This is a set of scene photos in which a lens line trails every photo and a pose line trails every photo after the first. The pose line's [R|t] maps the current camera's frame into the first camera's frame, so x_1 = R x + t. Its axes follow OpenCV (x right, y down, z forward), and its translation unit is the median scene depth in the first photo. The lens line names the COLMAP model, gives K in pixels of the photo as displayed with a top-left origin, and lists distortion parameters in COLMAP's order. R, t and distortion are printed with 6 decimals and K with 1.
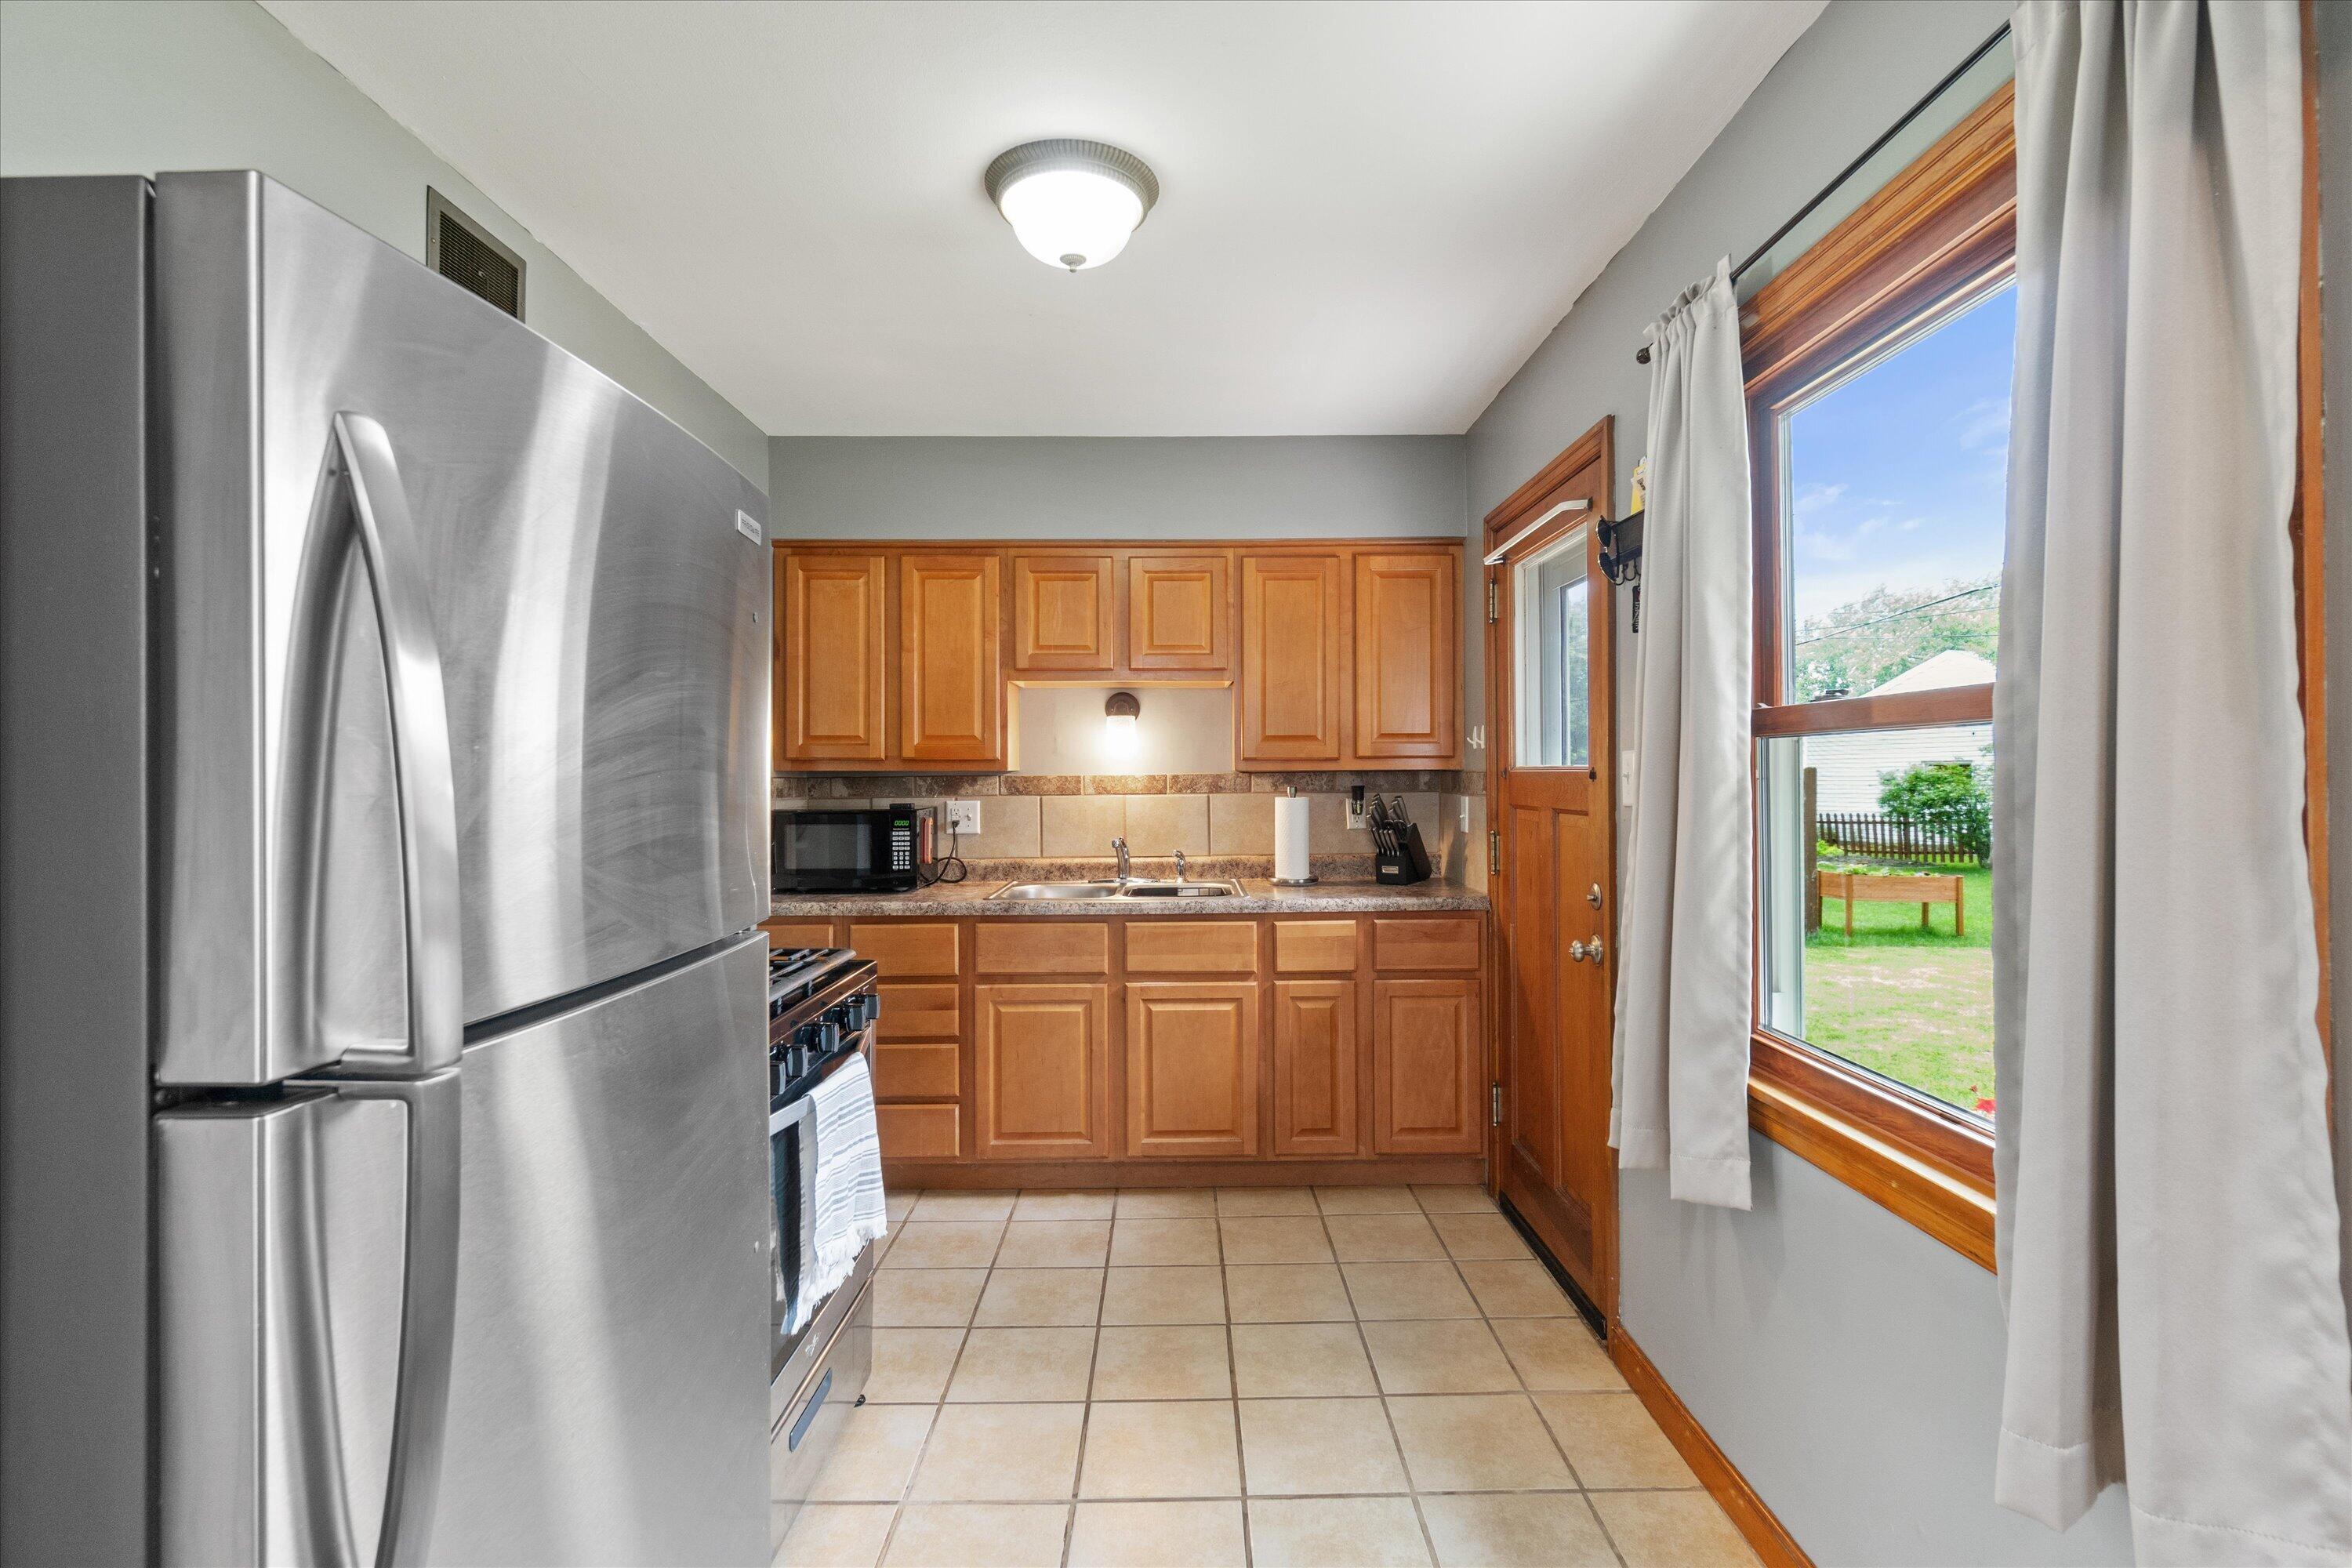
lens RADIAL K [[1078.1, 0, 1182.0], [0, 1078.1, 770.2], [0, 0, 1]] dist [0.001745, -0.000292]
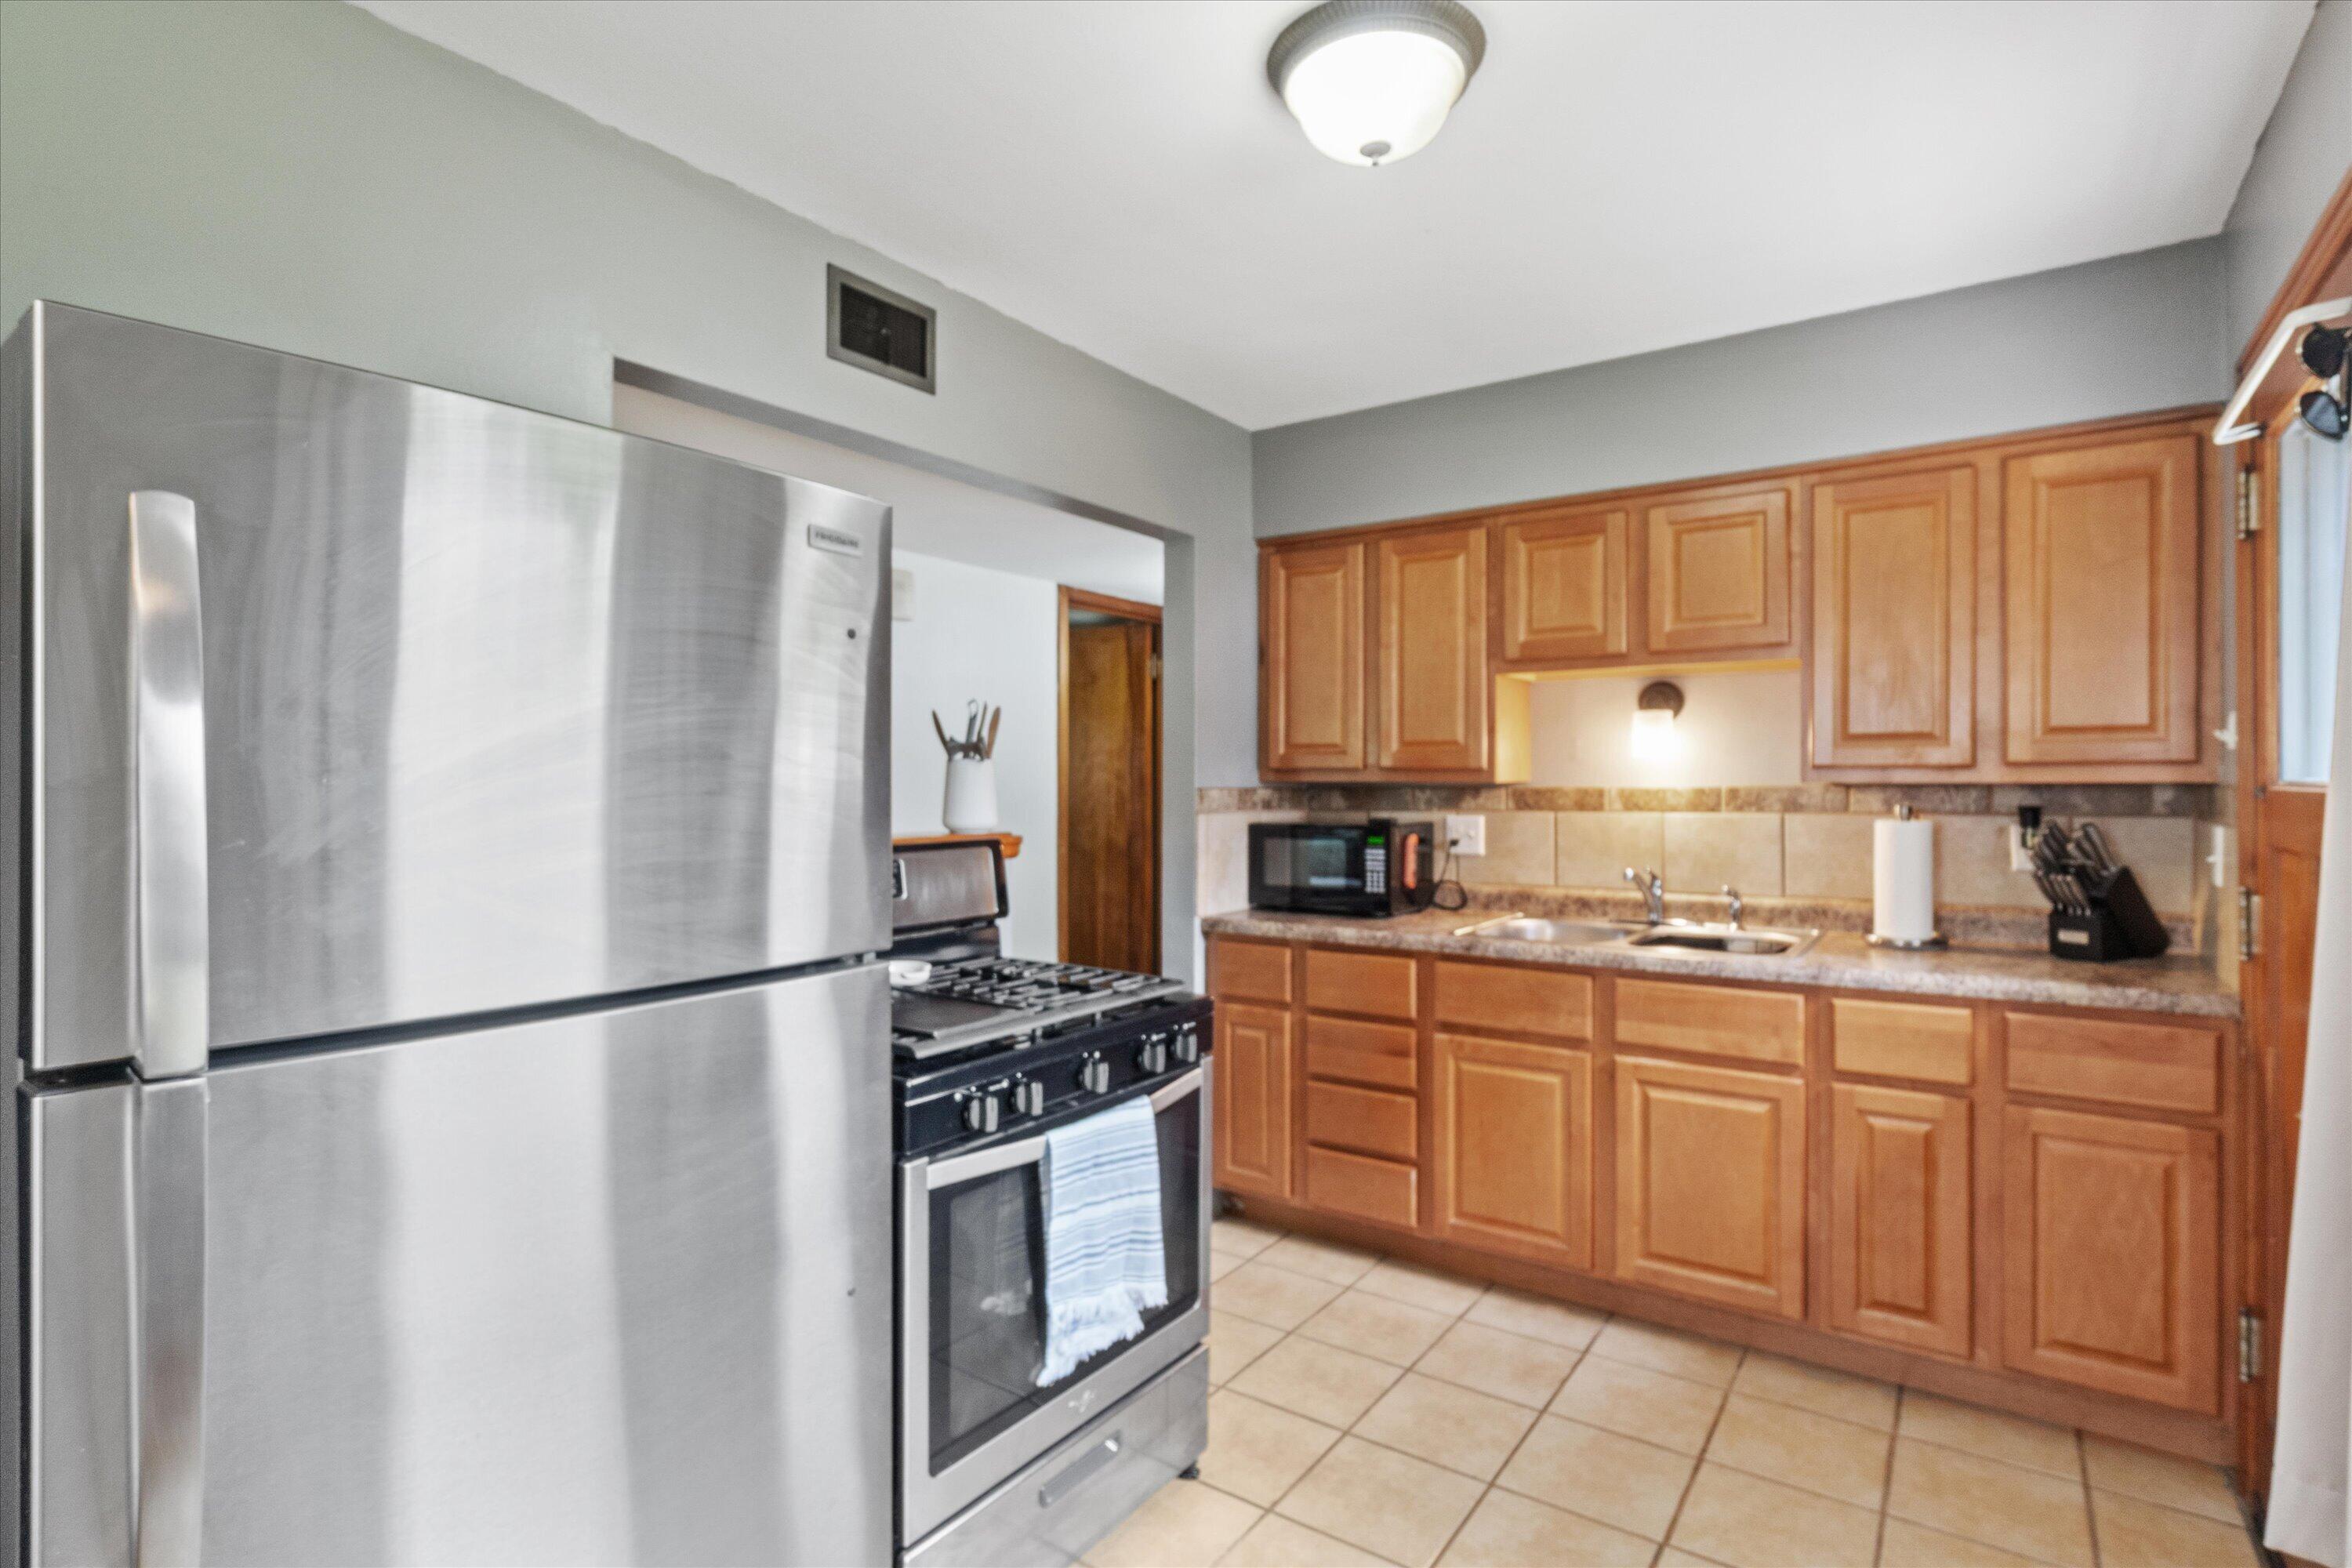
lens RADIAL K [[1160.1, 0, 1176.0], [0, 1160.1, 784.0], [0, 0, 1]] dist [-0.002607, 0.000809]
pose [[0.814361, 0.004535, -0.580340, 0.162098], [0.000665, 0.999962, 0.008748, -0.006186], [0.580358, -0.007509, 0.814327, 0.123085]]
